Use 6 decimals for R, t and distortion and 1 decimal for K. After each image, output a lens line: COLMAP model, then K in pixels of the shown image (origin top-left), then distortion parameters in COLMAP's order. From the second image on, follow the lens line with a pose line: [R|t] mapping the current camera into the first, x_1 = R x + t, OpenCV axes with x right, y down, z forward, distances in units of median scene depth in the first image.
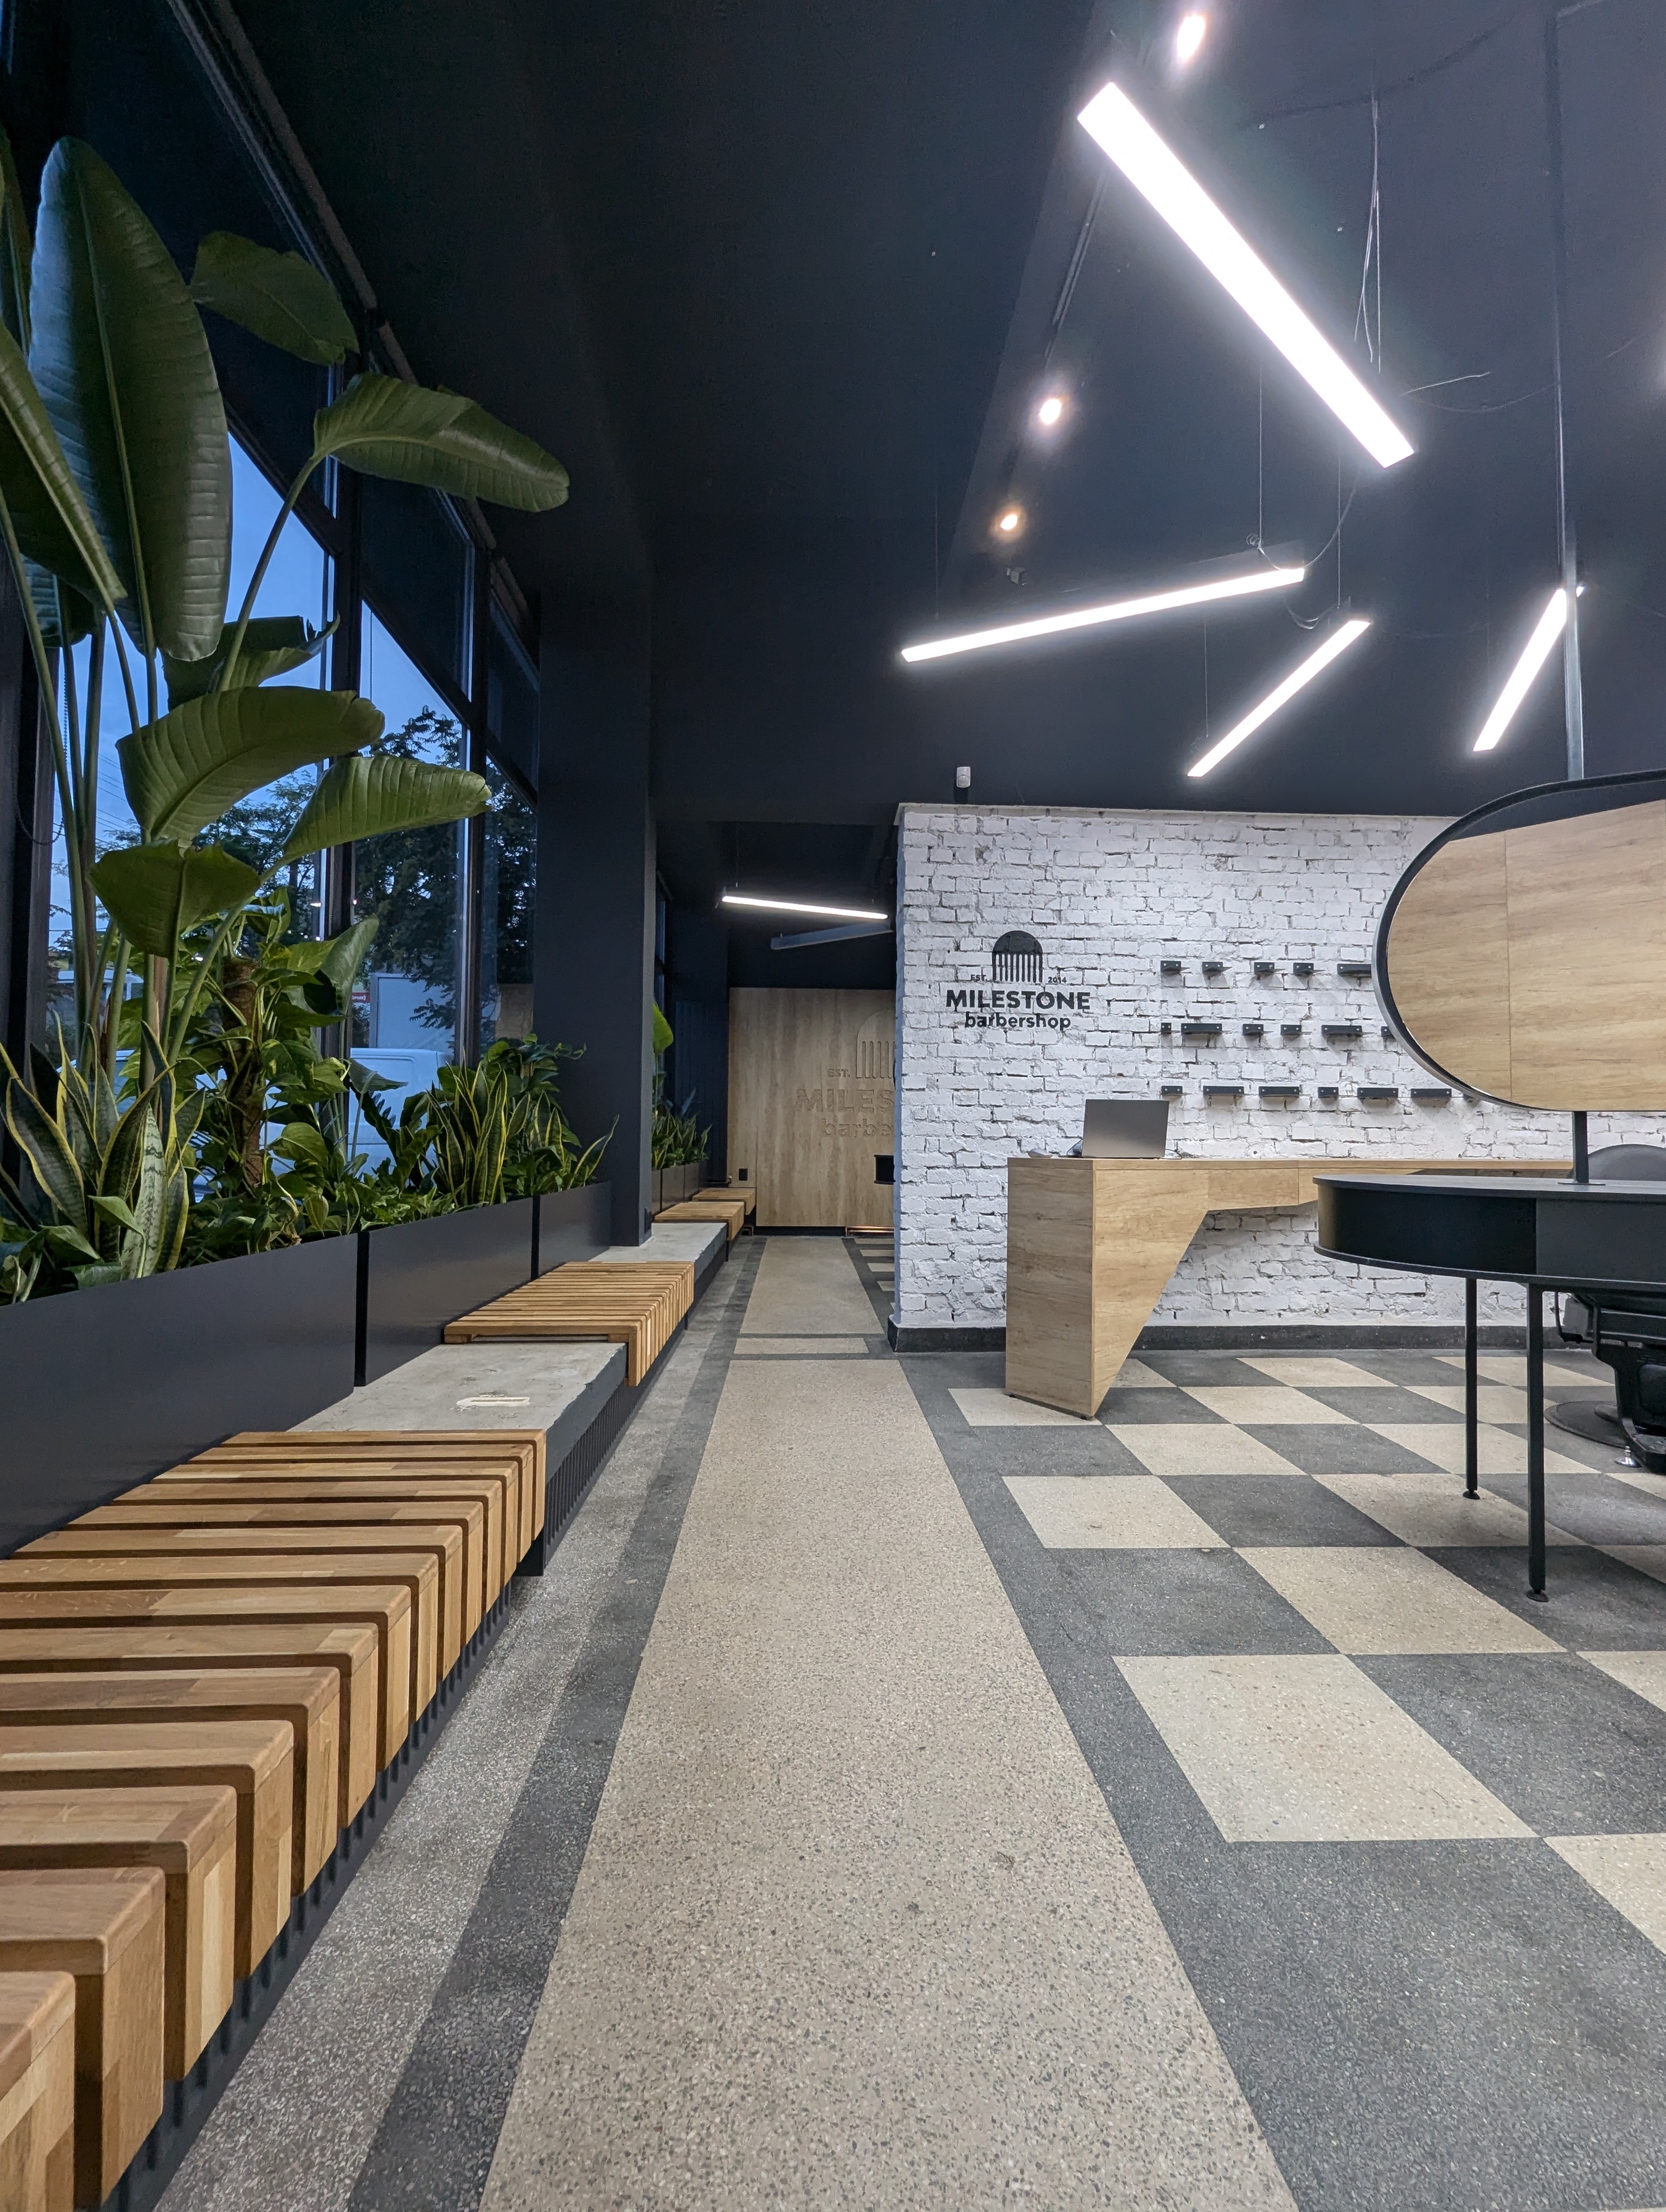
lens RADIAL K [[898.2, 0, 840.1], [0, 898.2, 1110.2], [0, 0, 1]] dist [0.001321, 0.000946]
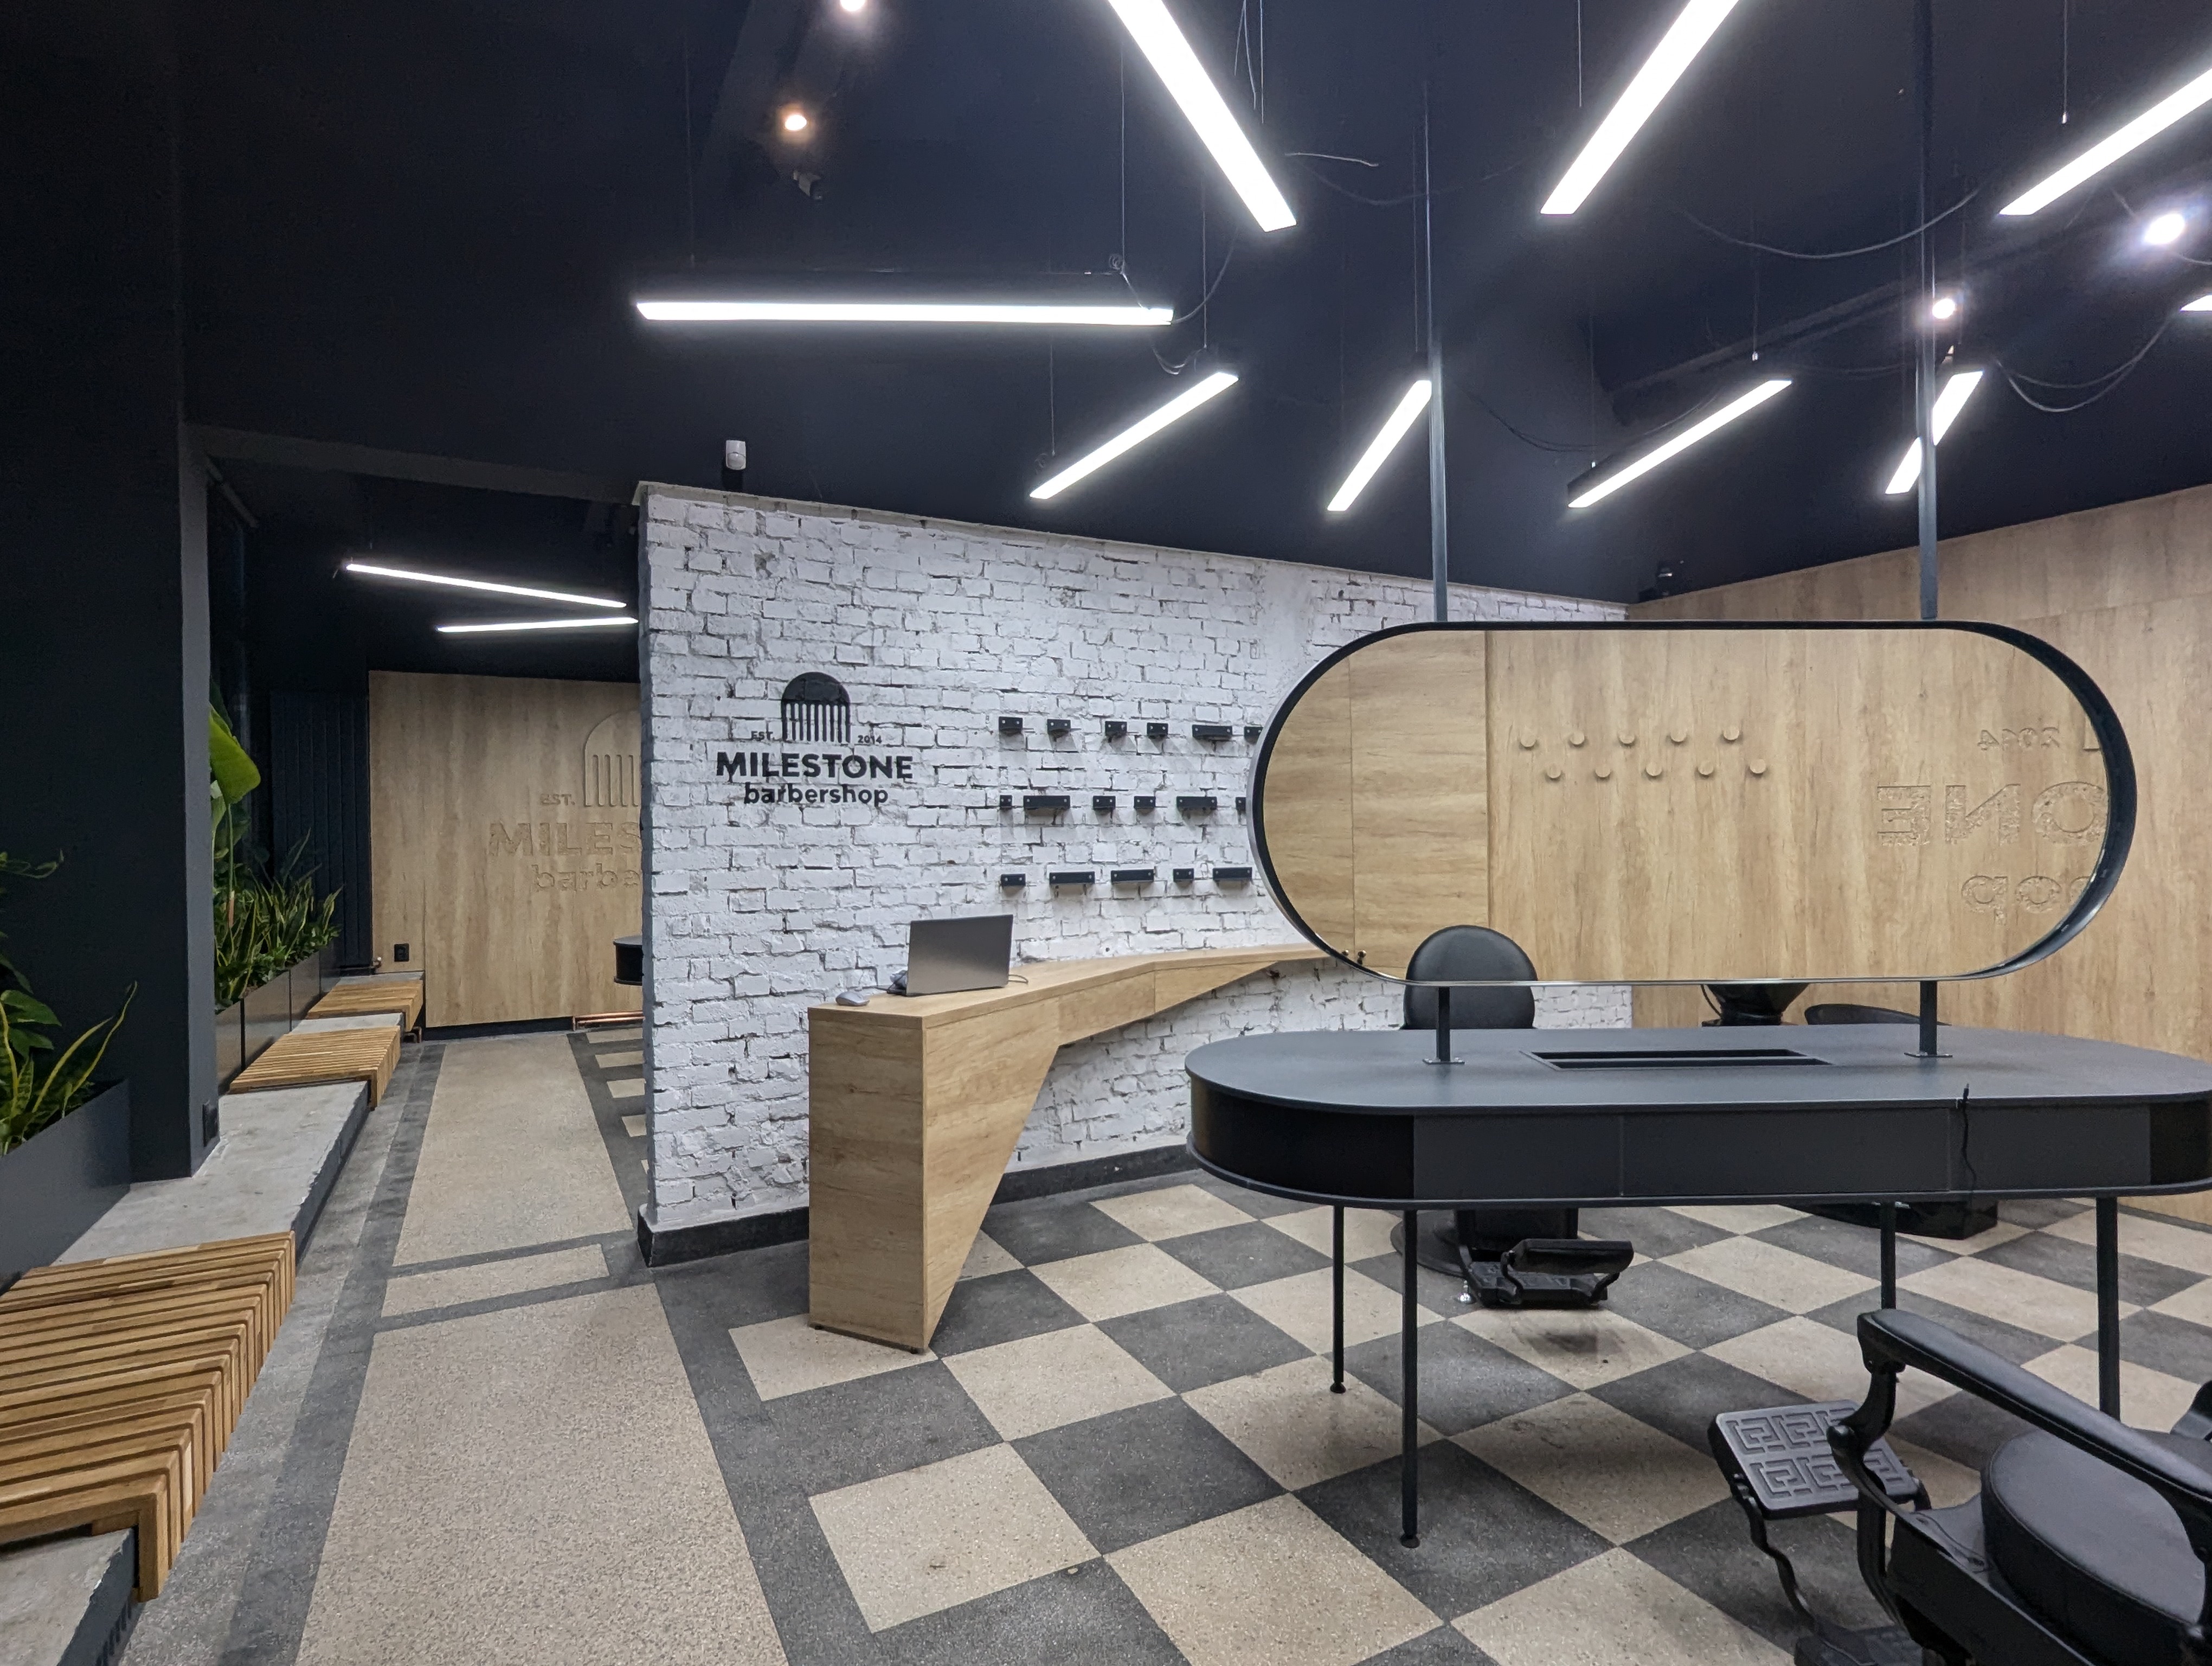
lens RADIAL K [[1129.5, 0, 1097.1], [0, 1129.5, 833.6], [0, 0, 1]] dist [0.001082, -0.002238]
pose [[0.904651, -0.021493, 0.425611, 0.008976], [0.005956, 0.999268, 0.037802, -0.101348], [-0.426112, -0.031662, 0.904116, 0.058938]]
